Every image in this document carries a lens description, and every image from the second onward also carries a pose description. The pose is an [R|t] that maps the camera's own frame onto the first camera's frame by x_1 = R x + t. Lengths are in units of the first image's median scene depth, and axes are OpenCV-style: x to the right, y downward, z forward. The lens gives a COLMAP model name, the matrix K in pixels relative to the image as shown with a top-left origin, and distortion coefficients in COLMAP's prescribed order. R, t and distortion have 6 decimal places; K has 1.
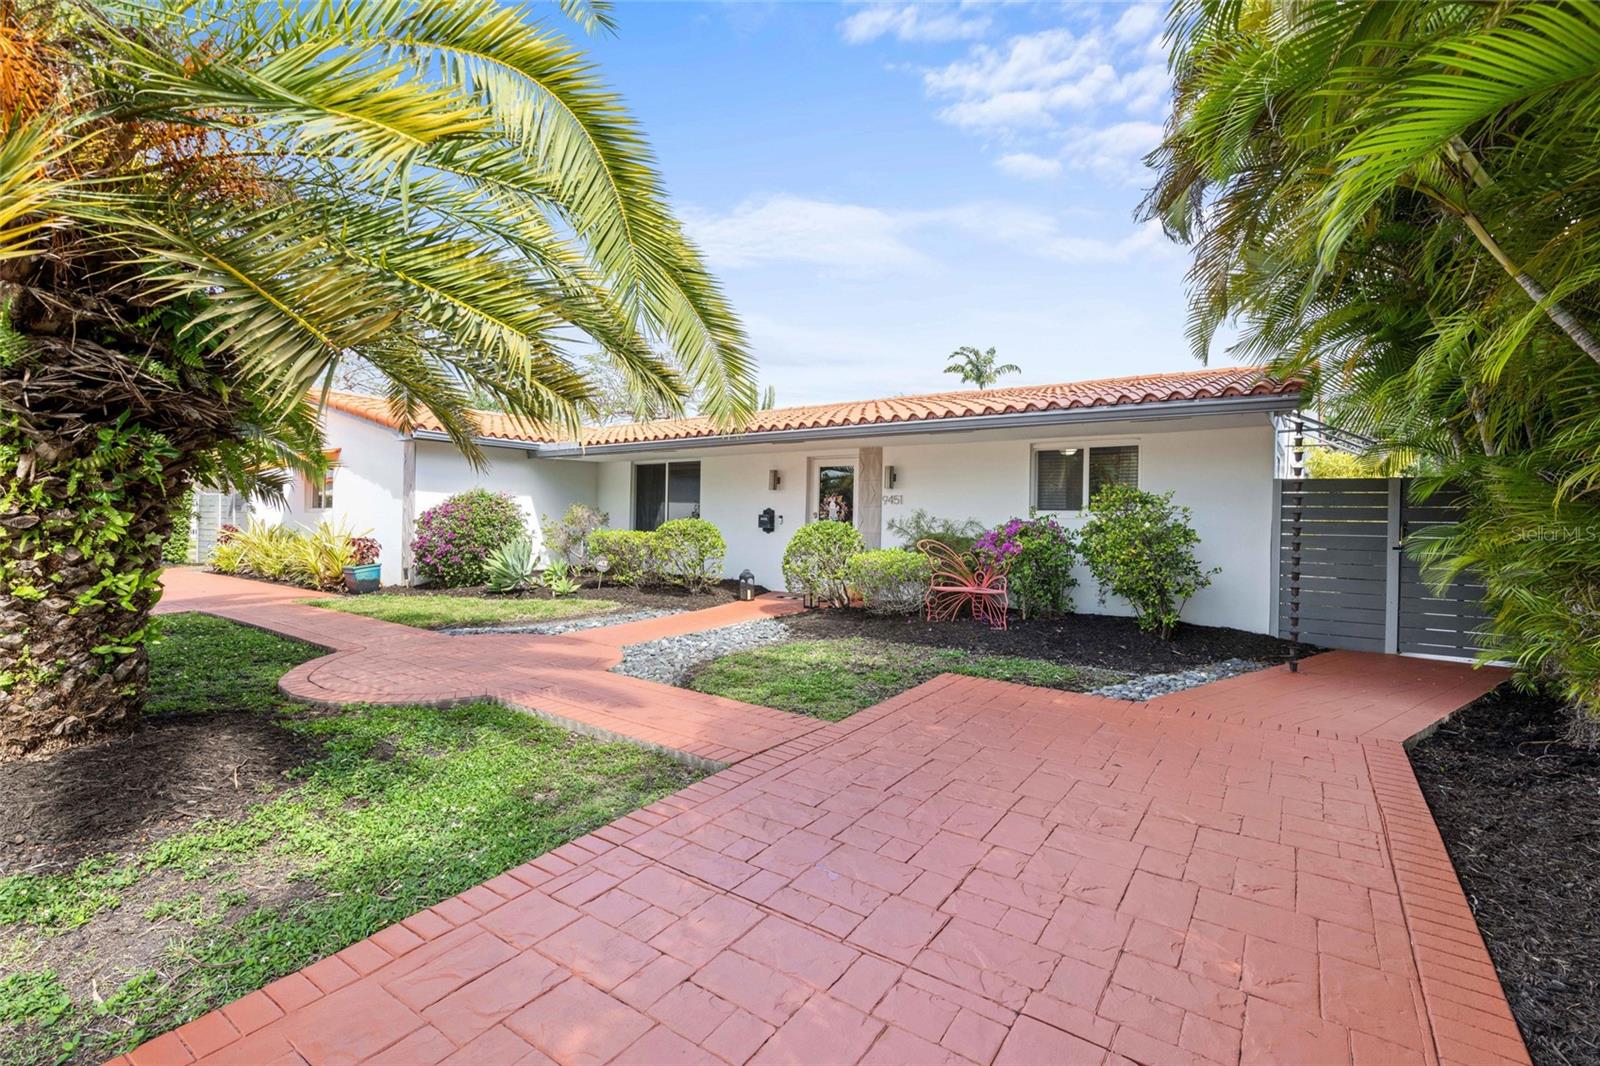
lens RADIAL K [[734.4, 0, 800.7], [0, 734.4, 521.6], [0, 0, 1]] dist [-0.008335, 0.003079]
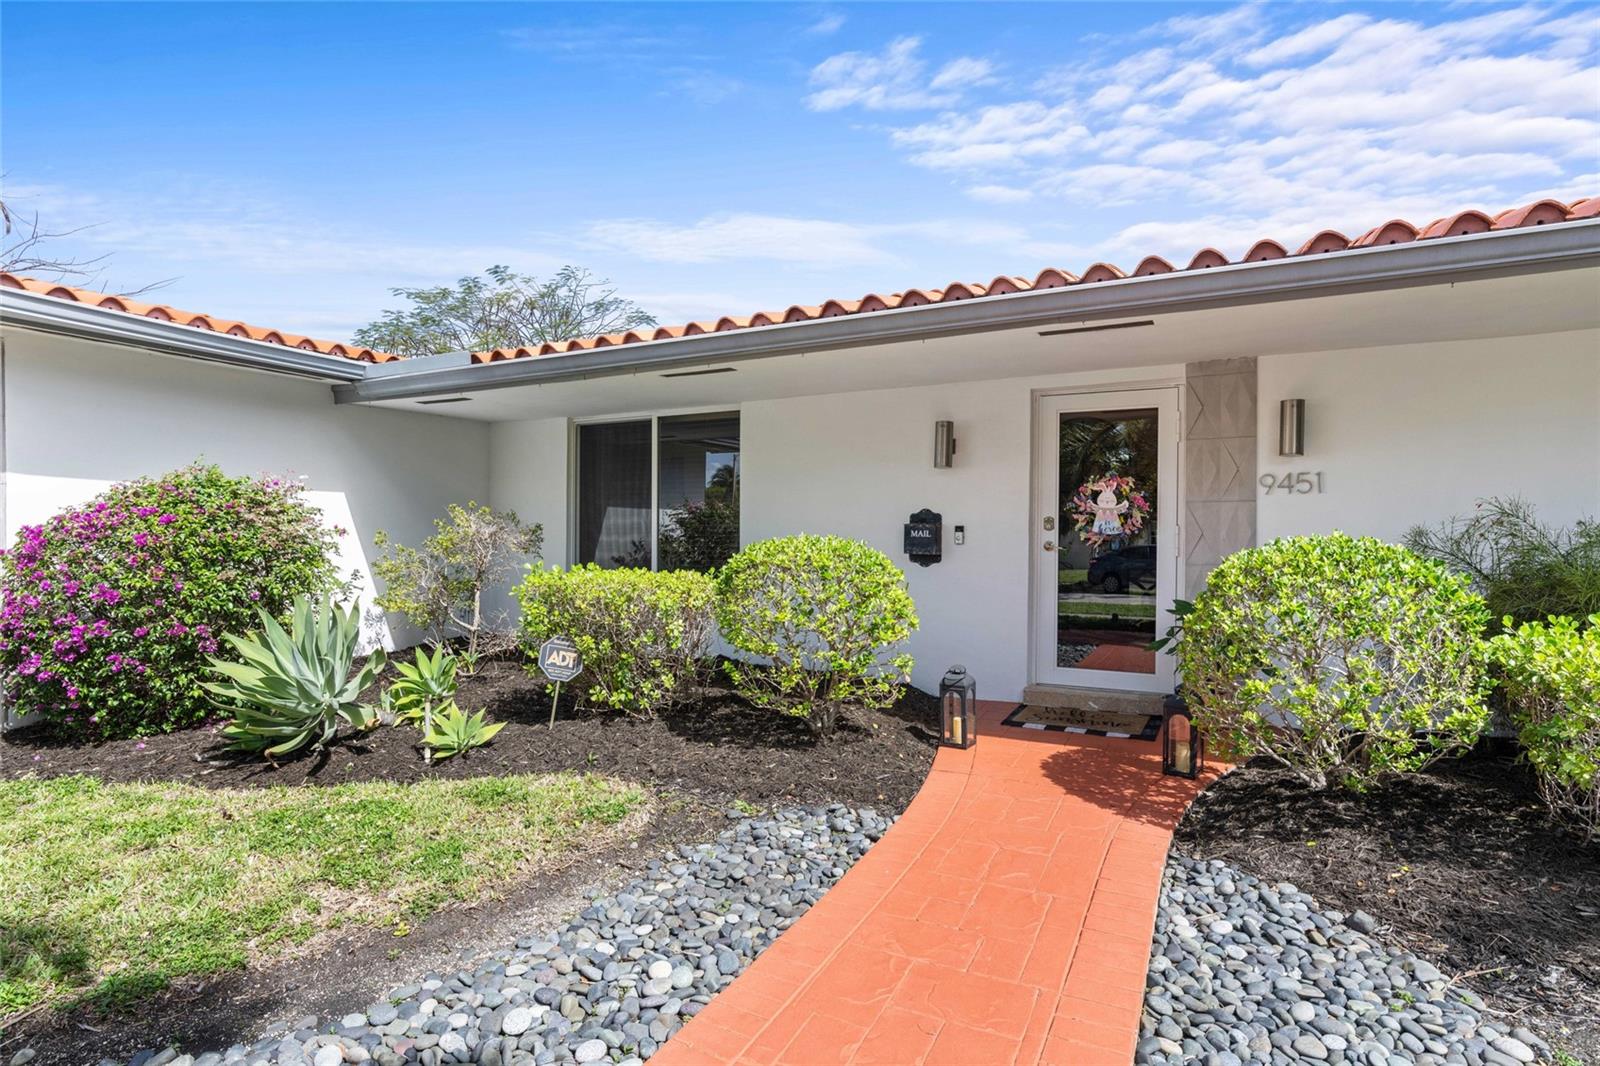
lens RADIAL K [[832.1, 0, 800.2], [0, 832.1, 538.7], [0, 0, 1]] dist [0.002271, 0.000293]
pose [[0.986792, -0.015911, 0.161211, -0.214243], [0.015718, 0.999873, 0.002470, -0.003433], [-0.161230, 0.000097, 0.986917, 0.554671]]
